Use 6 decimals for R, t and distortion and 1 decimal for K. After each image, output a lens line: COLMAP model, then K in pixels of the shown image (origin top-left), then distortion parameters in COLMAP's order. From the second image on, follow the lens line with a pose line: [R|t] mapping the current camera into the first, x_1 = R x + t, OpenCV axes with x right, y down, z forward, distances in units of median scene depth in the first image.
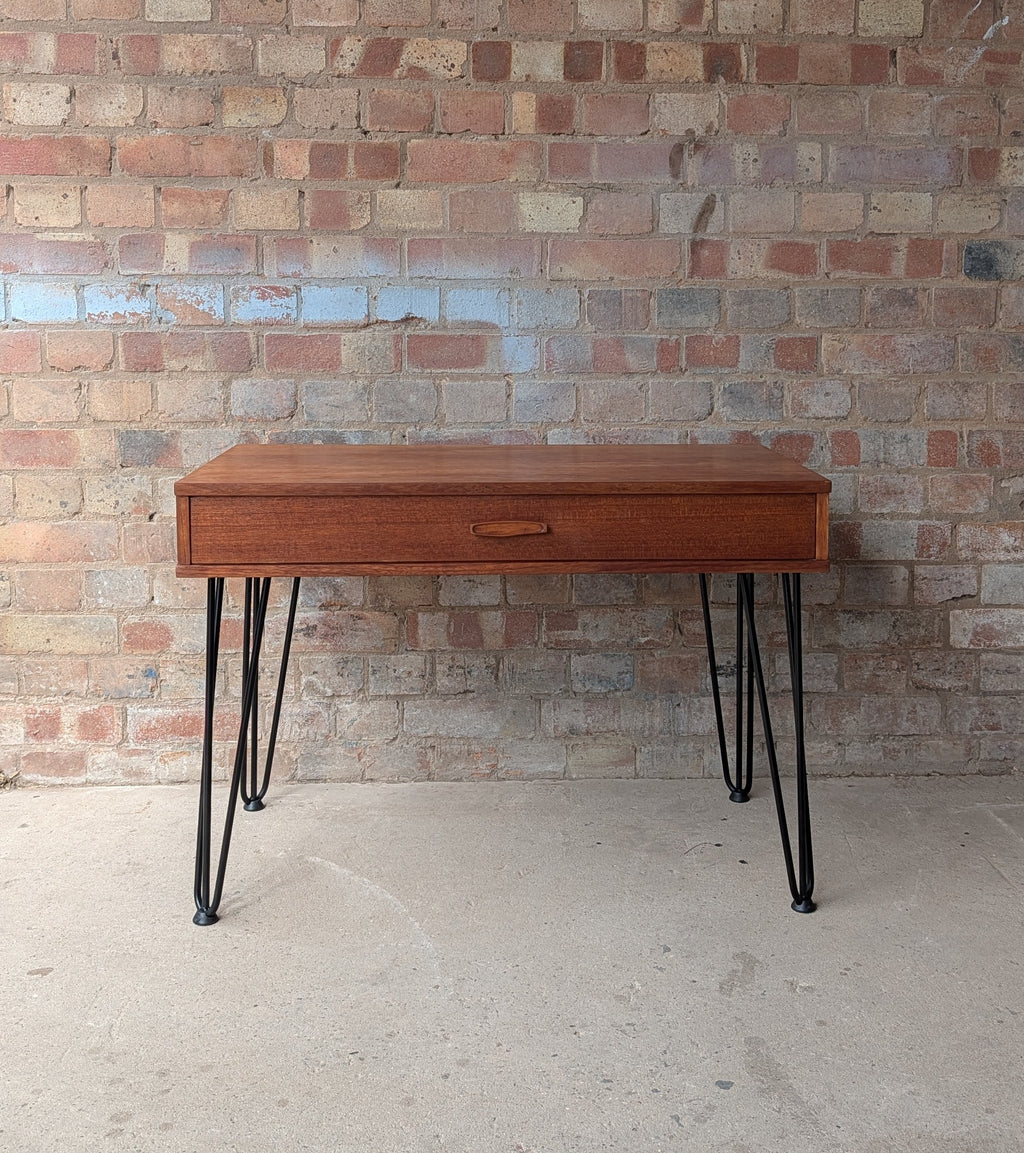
lens RADIAL K [[1314.6, 0, 563.7], [0, 1314.6, 434.6], [0, 0, 1]] dist [-0.009304, 0.000000]
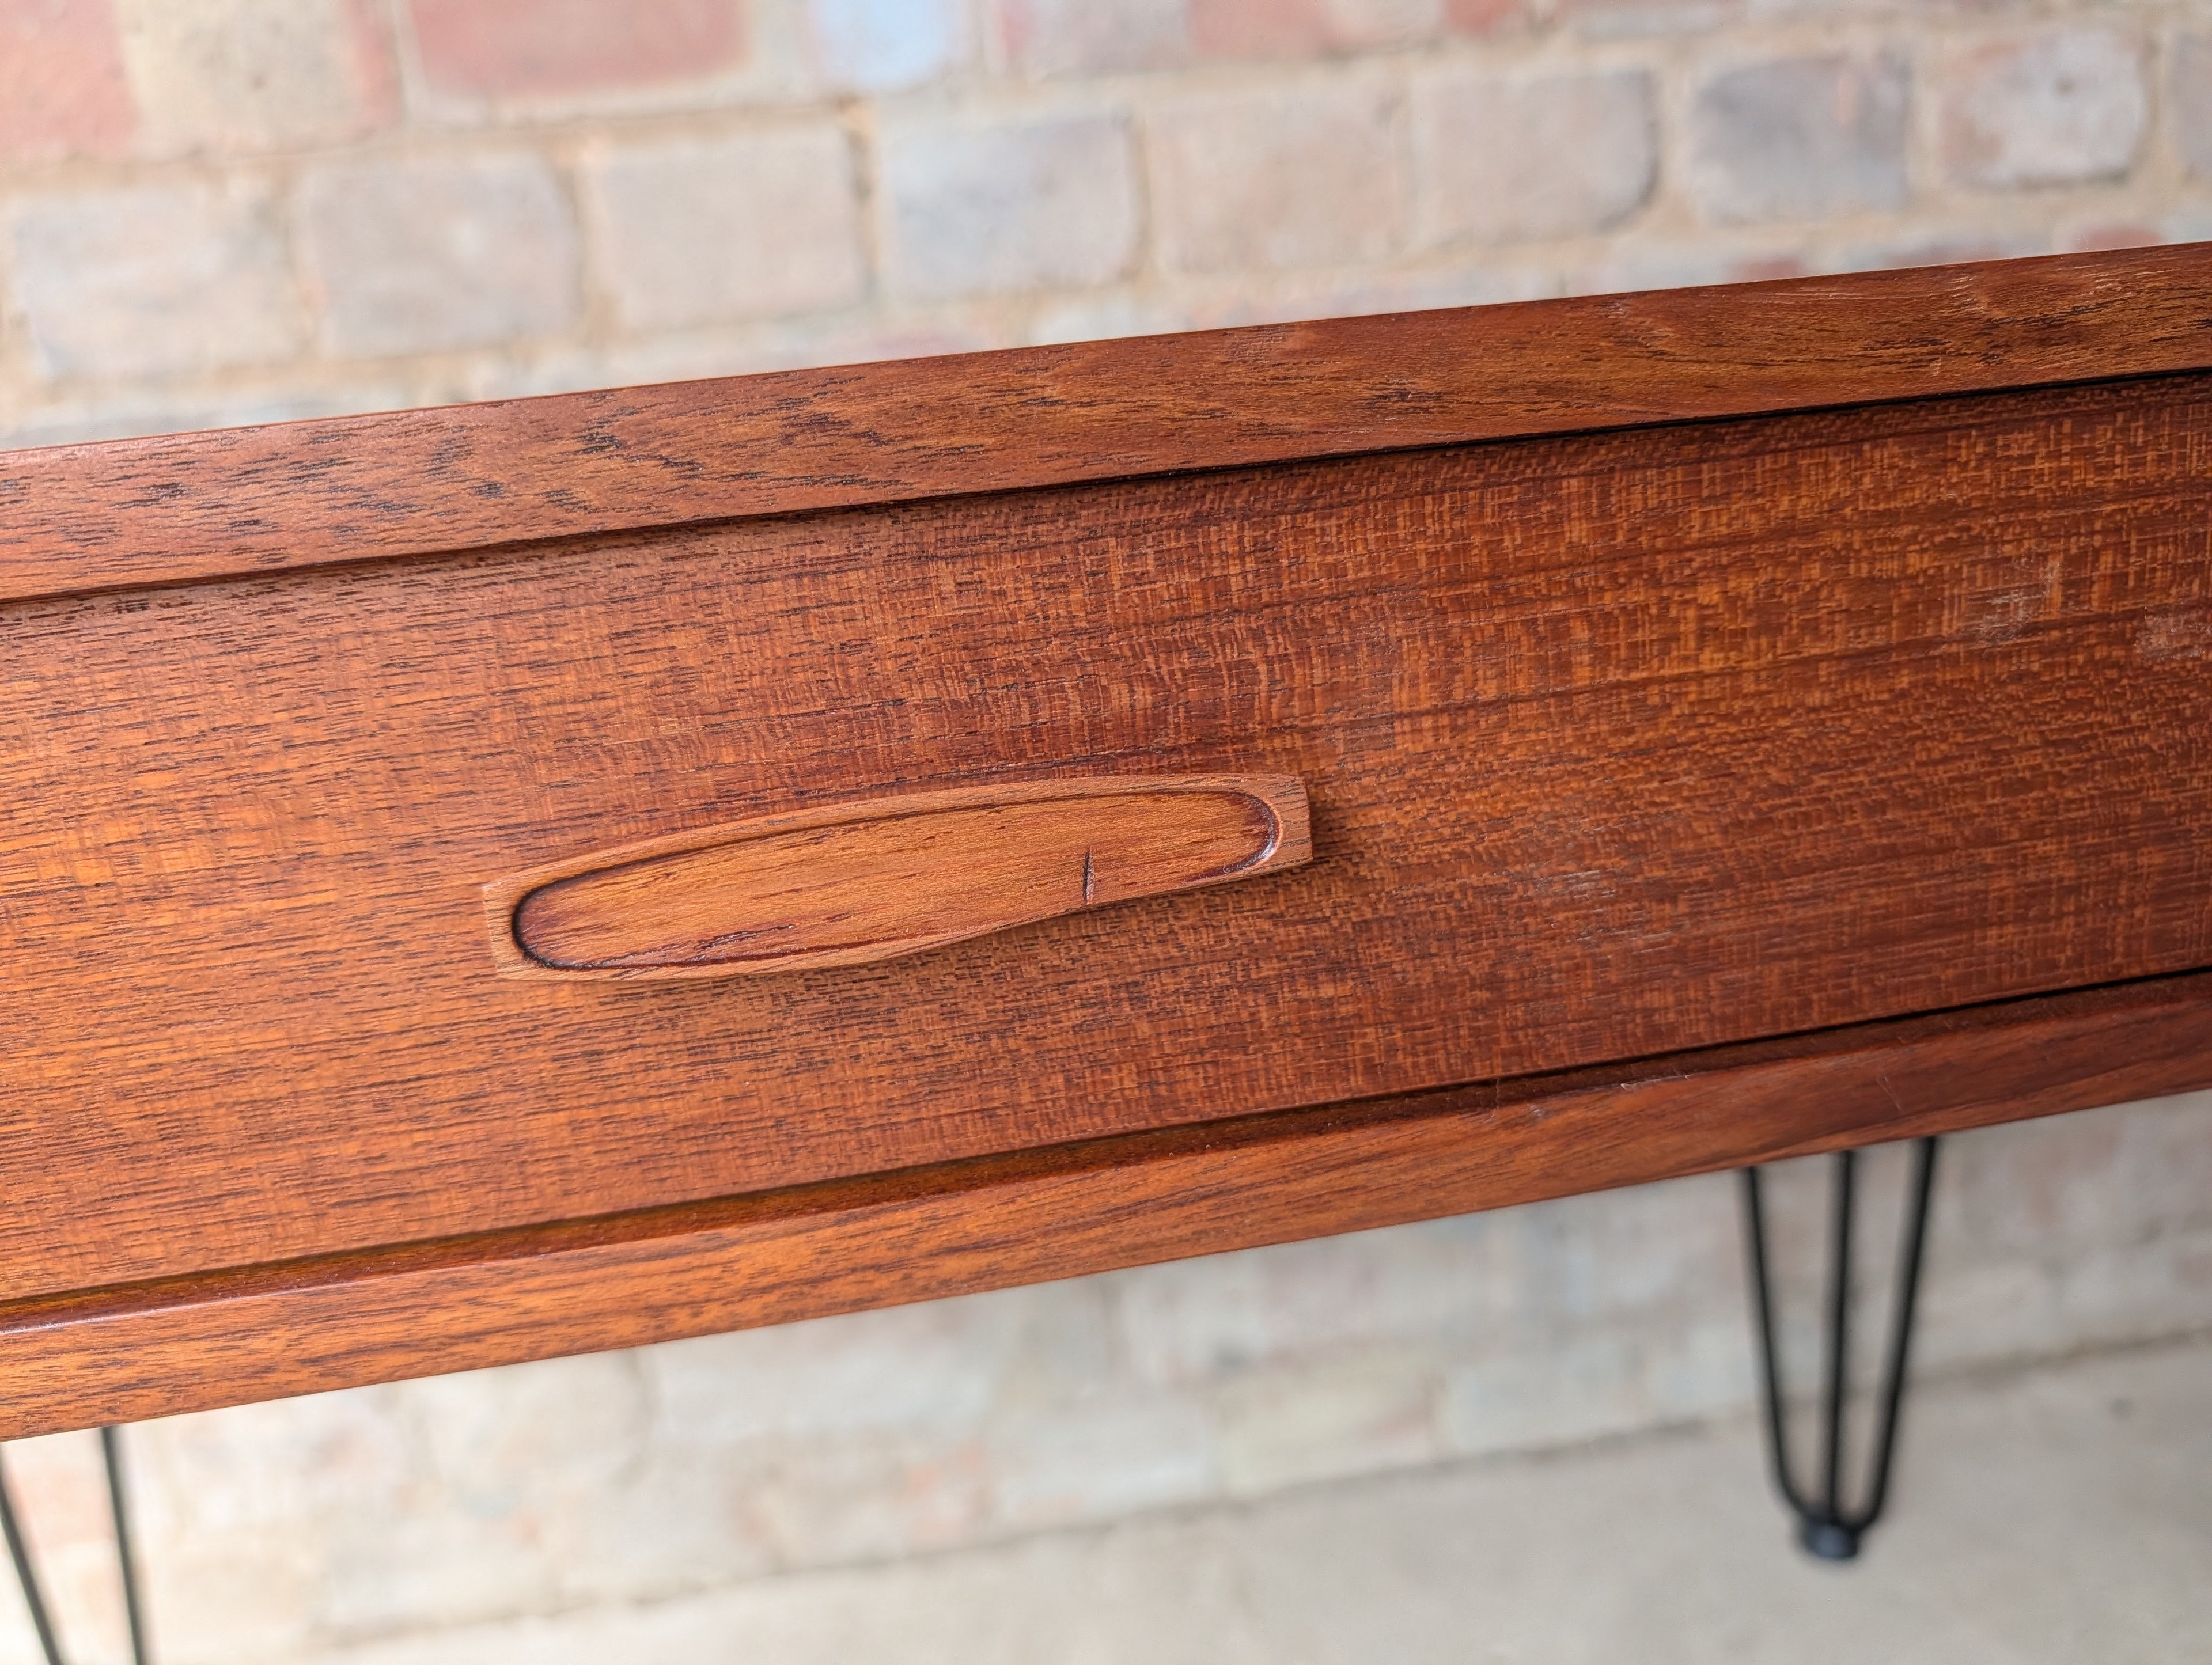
lens RADIAL K [[1576.0, 0, 1113.6], [0, 1576.0, 822.8], [0, 0, 1]] dist [-0.019727, 0.003604]
pose [[0.991878, -0.114868, 0.054617, -0.025499], [0.103064, 0.977489, 0.184098, 0.037651], [-0.074534, -0.176974, 0.981389, 0.685535]]
